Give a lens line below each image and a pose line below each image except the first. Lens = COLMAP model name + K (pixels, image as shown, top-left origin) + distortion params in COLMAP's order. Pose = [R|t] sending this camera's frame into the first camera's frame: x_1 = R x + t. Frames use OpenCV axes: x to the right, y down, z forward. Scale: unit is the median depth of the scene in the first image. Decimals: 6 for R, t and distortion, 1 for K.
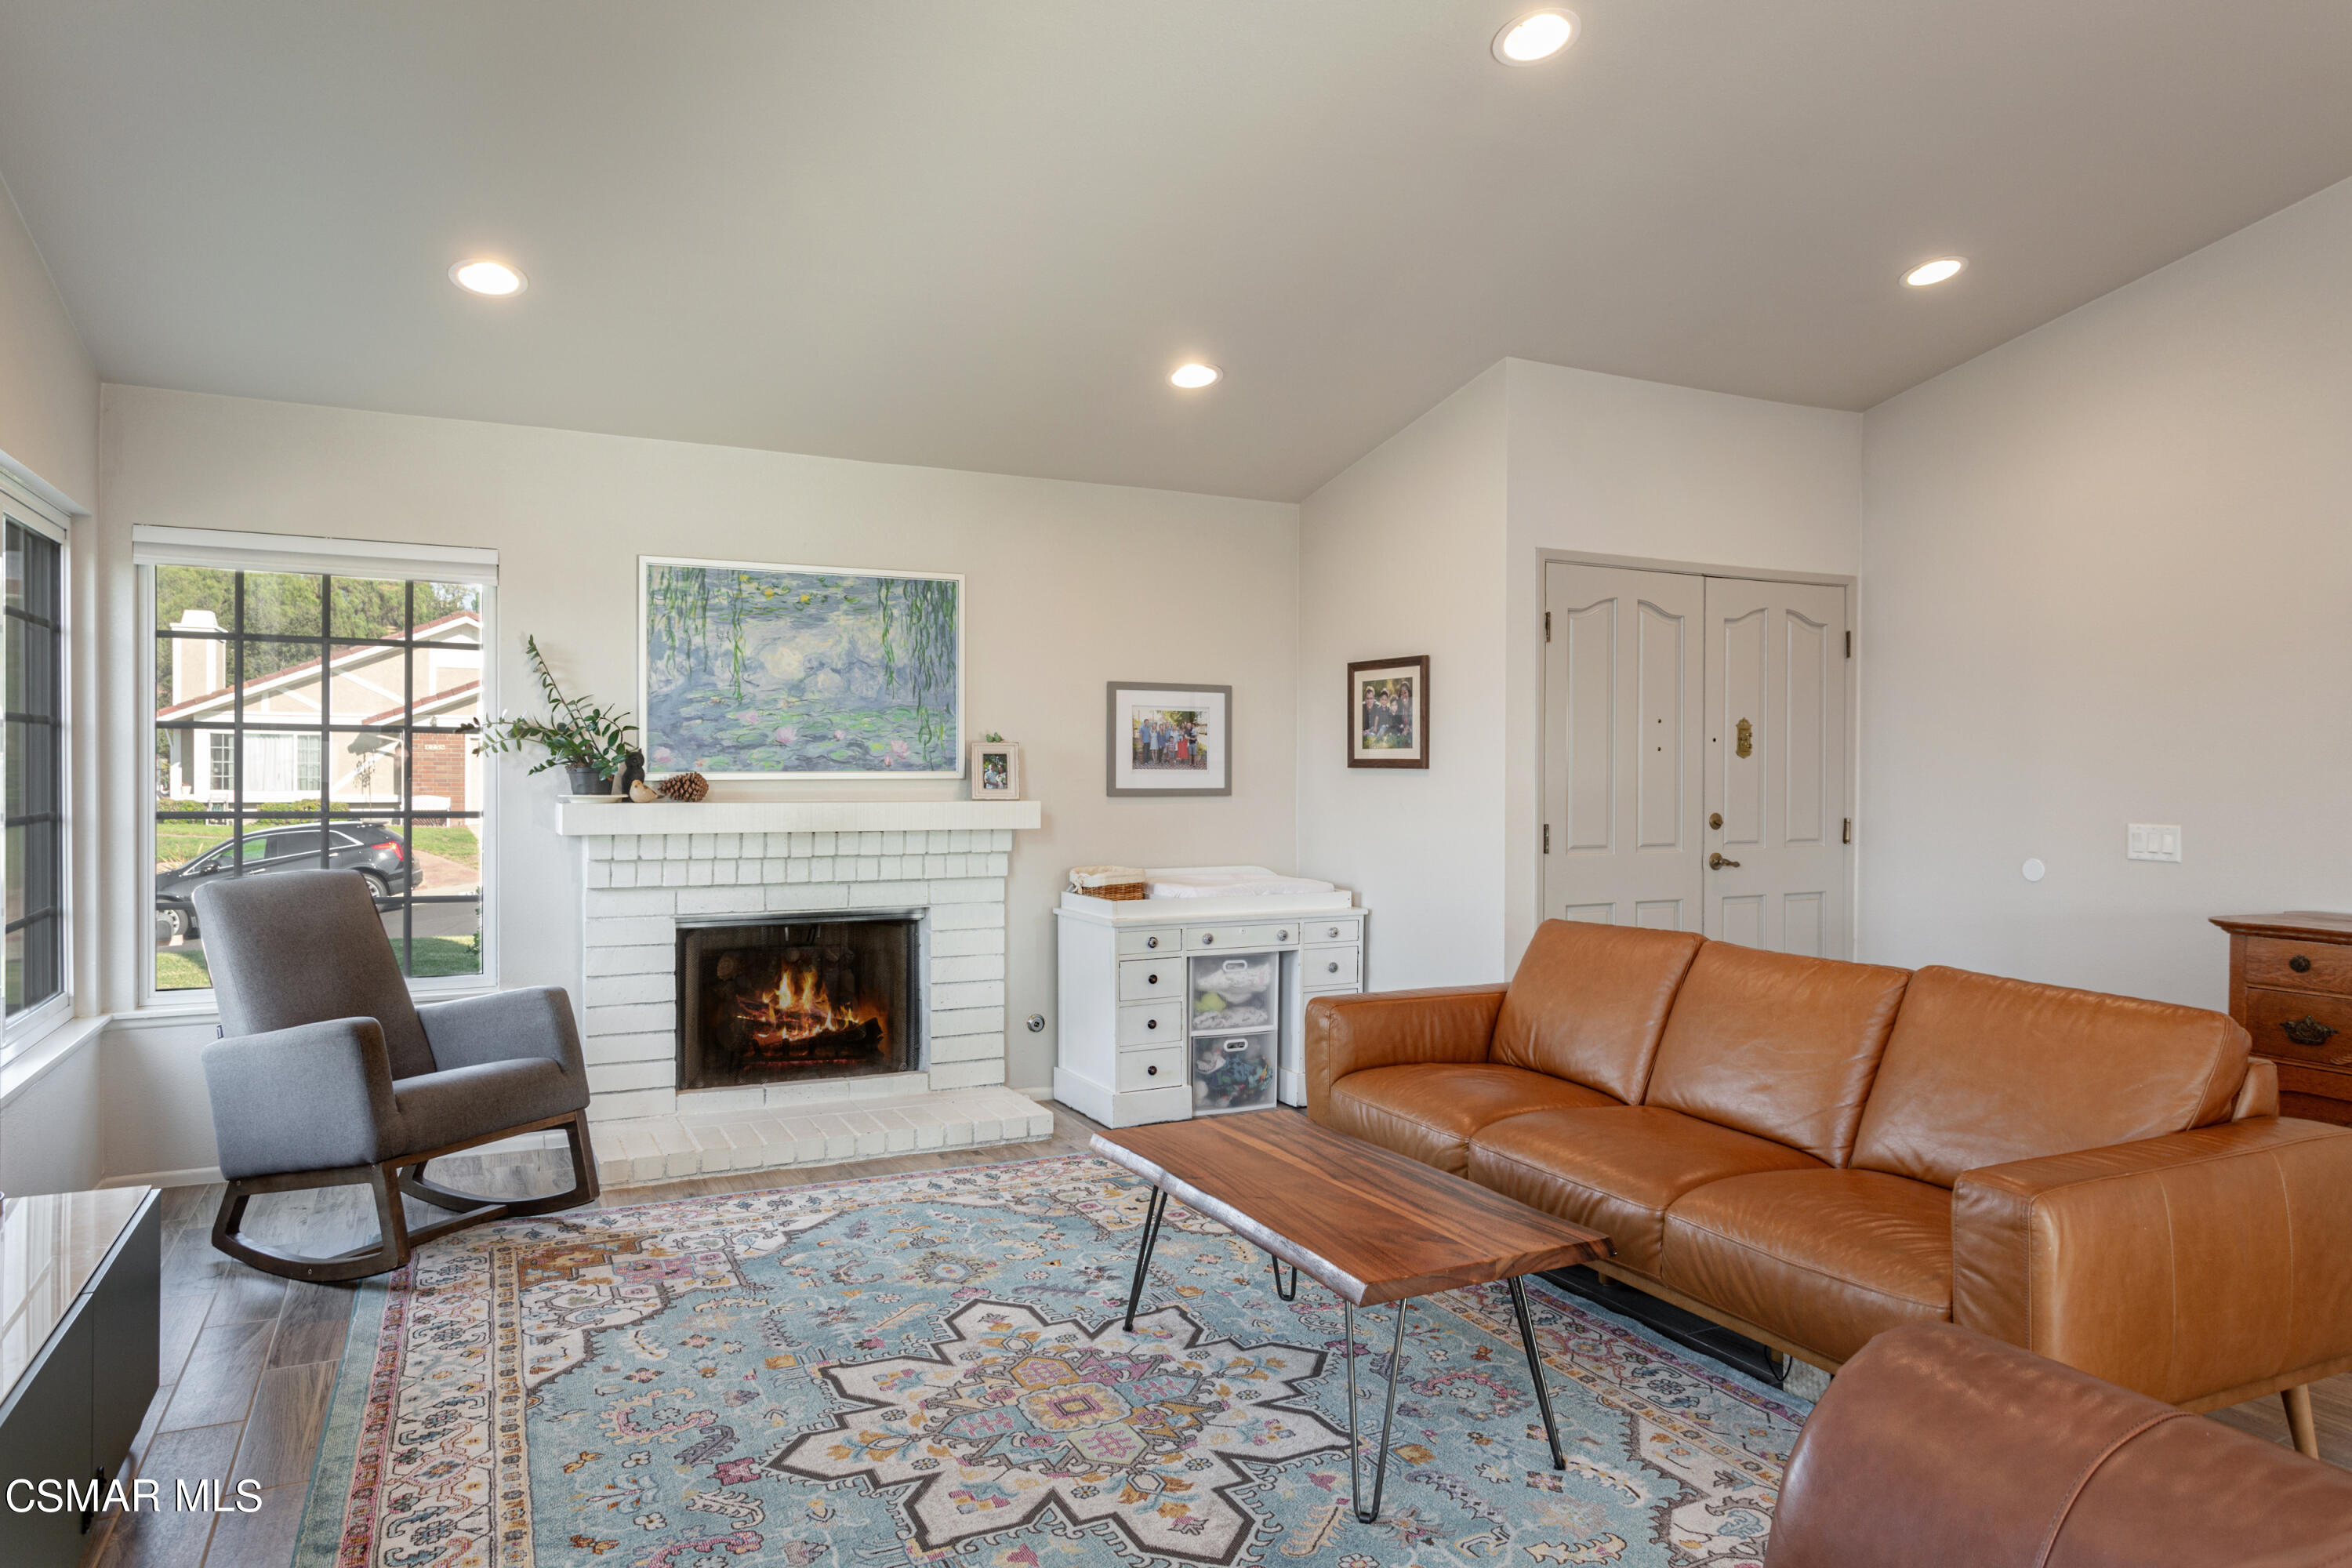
lens RADIAL K [[1569.2, 0, 1125.1], [0, 1569.2, 781.6], [0, 0, 1]] dist [-0.004001, 0.000336]
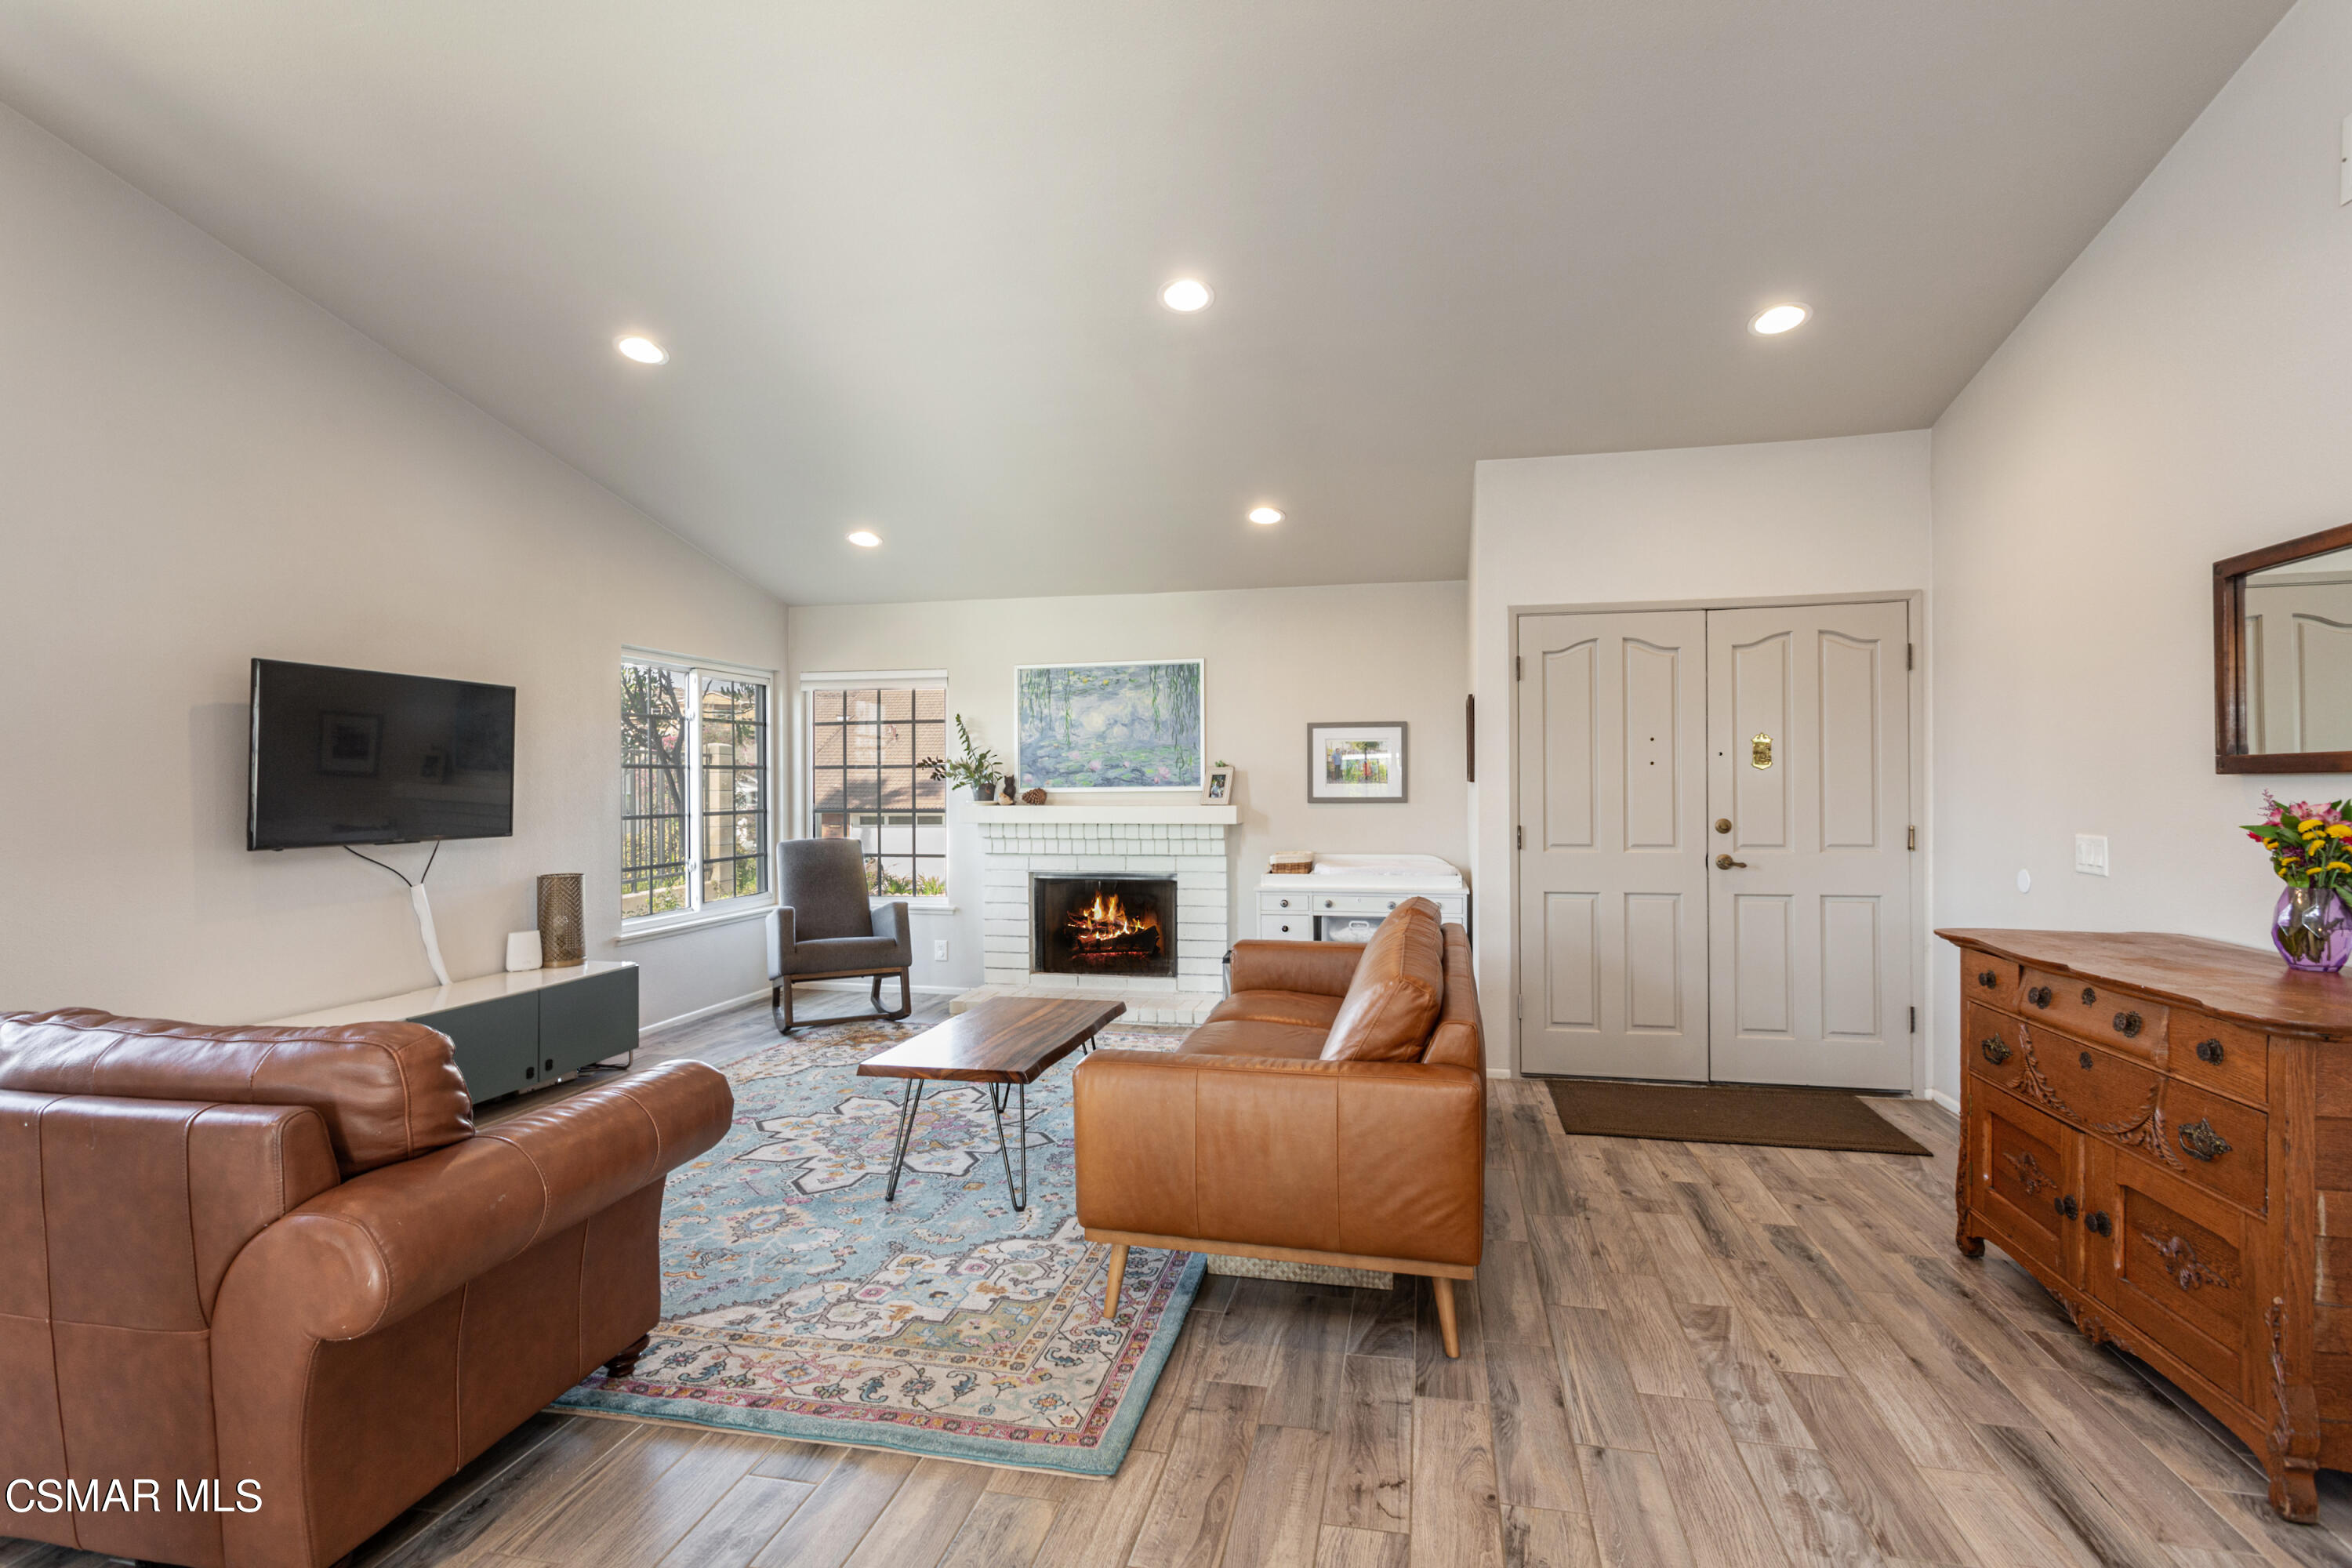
lens RADIAL K [[1160.2, 0, 1053.4], [0, 1160.2, 785.4], [0, 0, 1]] dist [0.001839, -0.001561]
pose [[0.741659, -0.007059, -0.670740, 0.578848], [0.003423, 0.999971, -0.006738, -0.000110], [0.670768, 0.002701, 0.741662, 0.061254]]
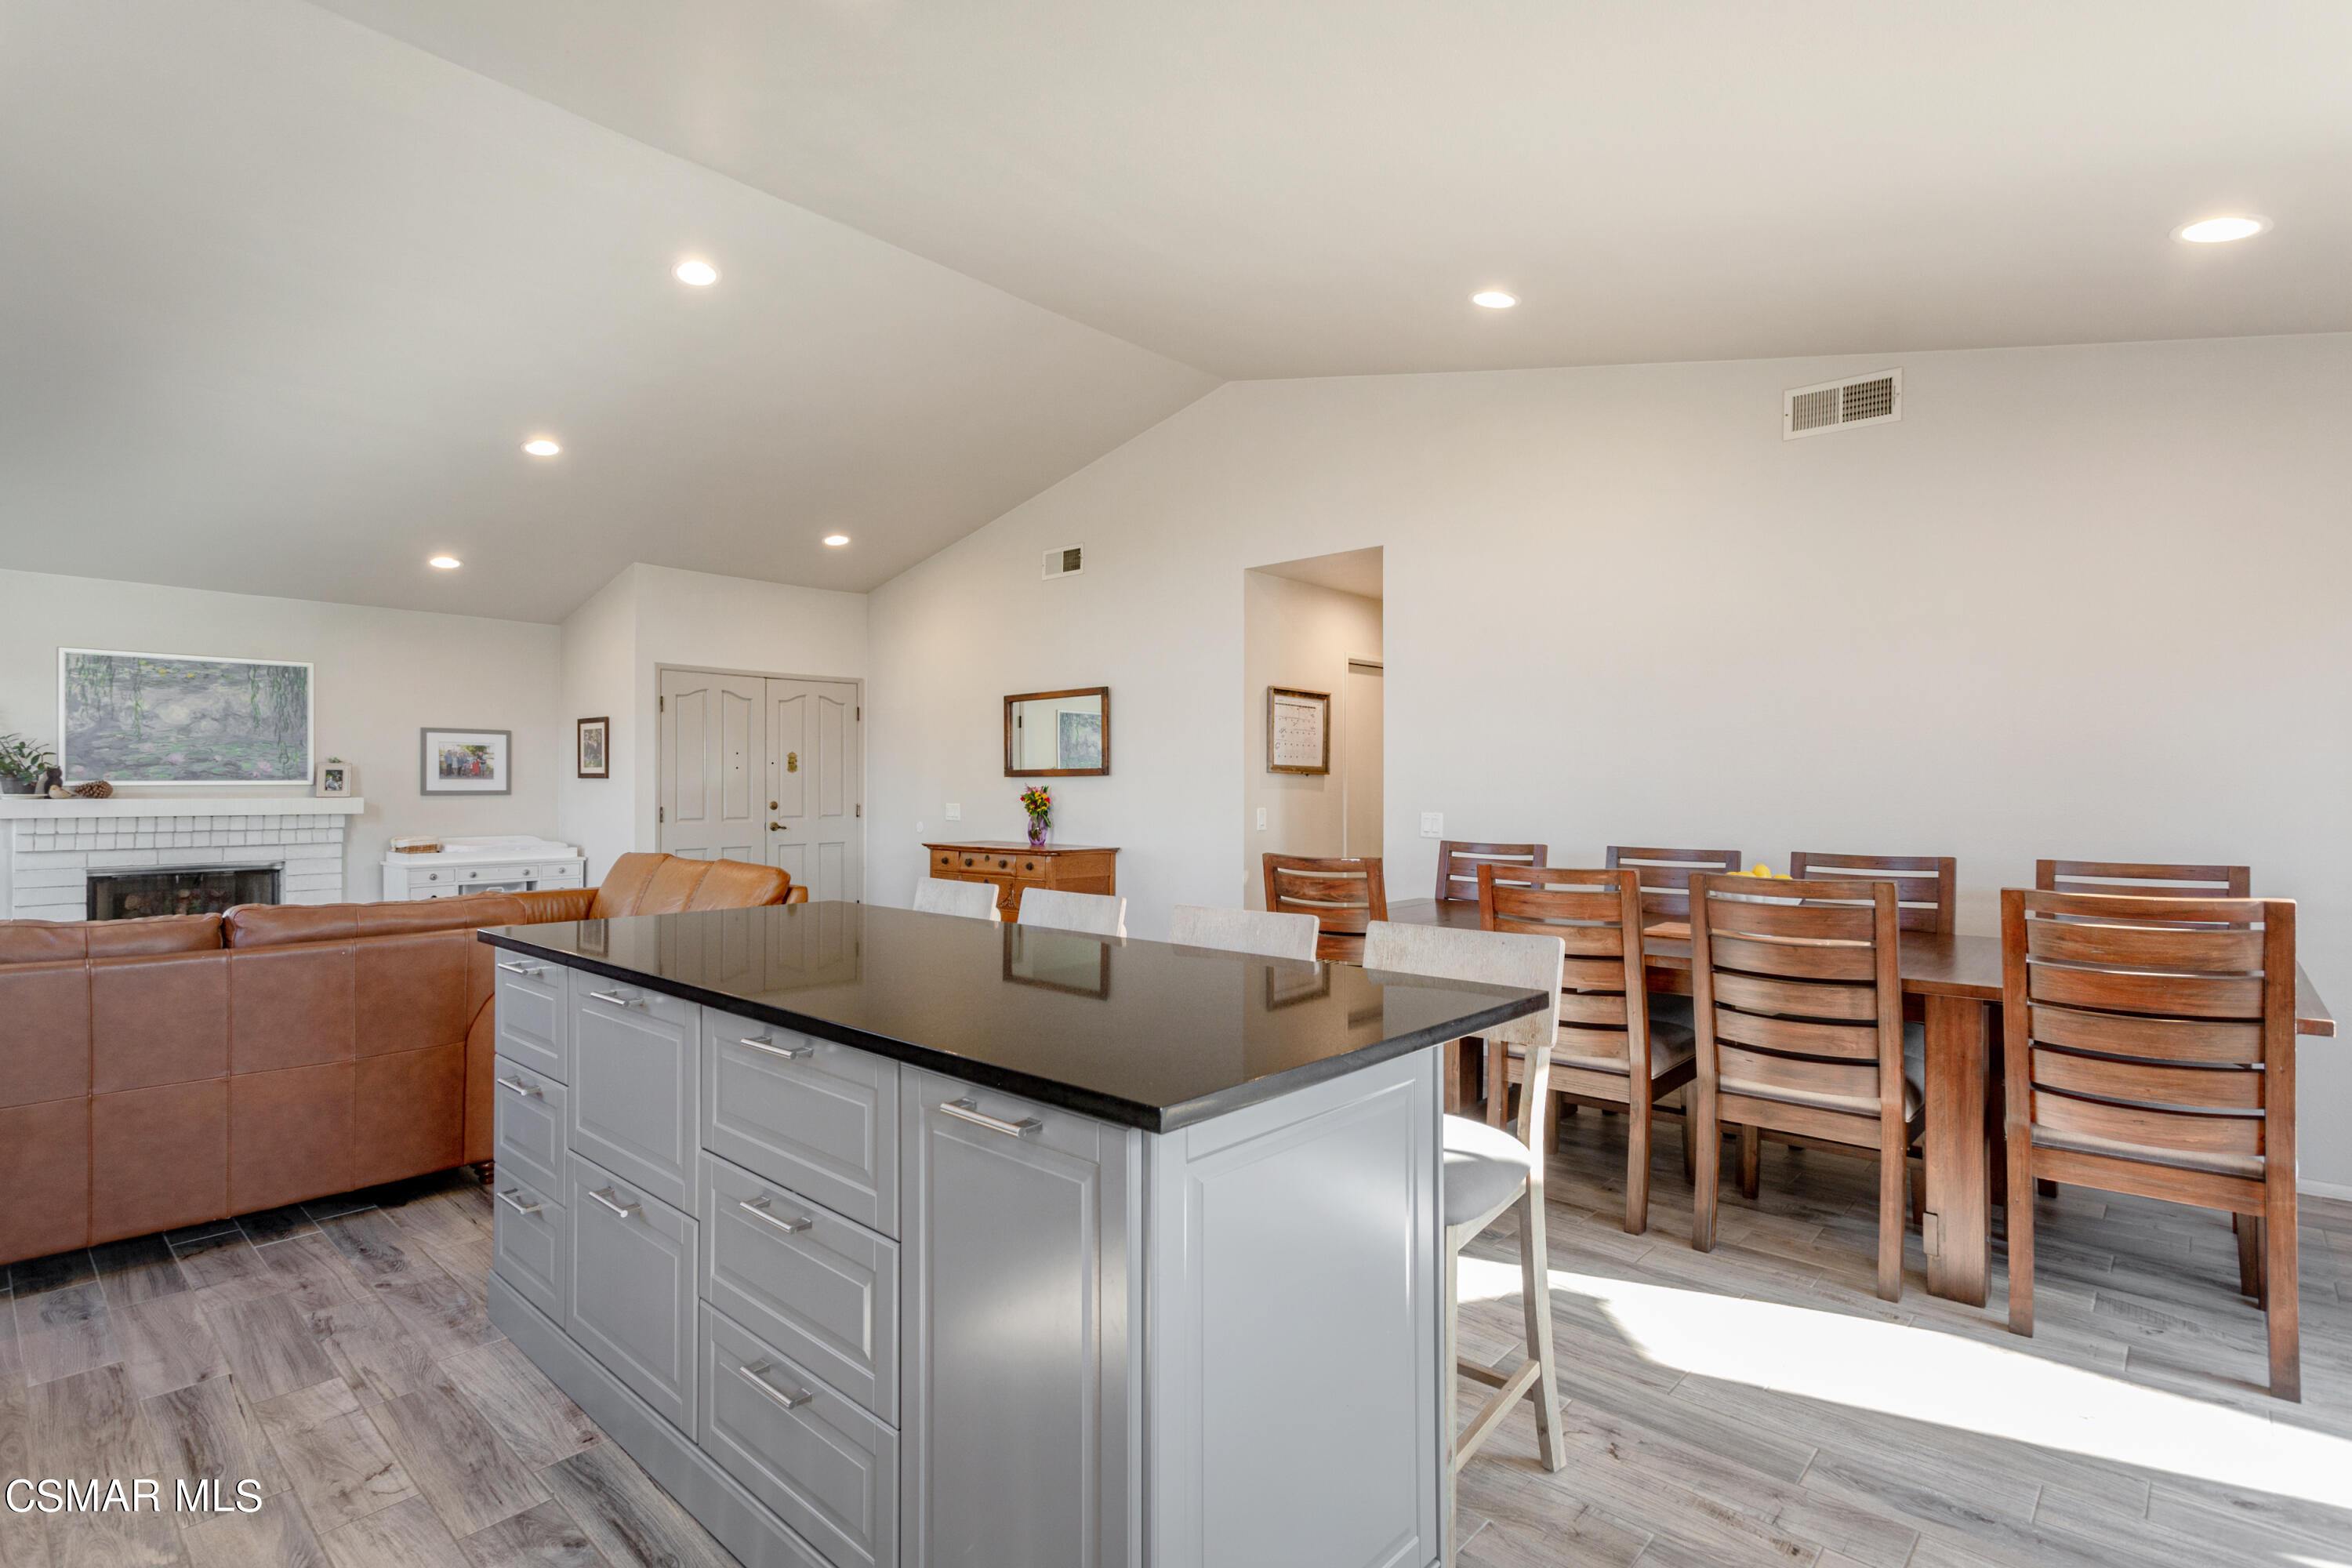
lens RADIAL K [[1294.2, 0, 1239.4], [0, 1294.2, 784.7], [0, 0, 1]] dist [0.001401, 0.006118]
pose [[0.927493, -0.002392, 0.373832, 0.312771], [0.005938, 0.999948, -0.008334, 0.016438], [-0.373793, 0.009949, 0.927459, -0.689347]]
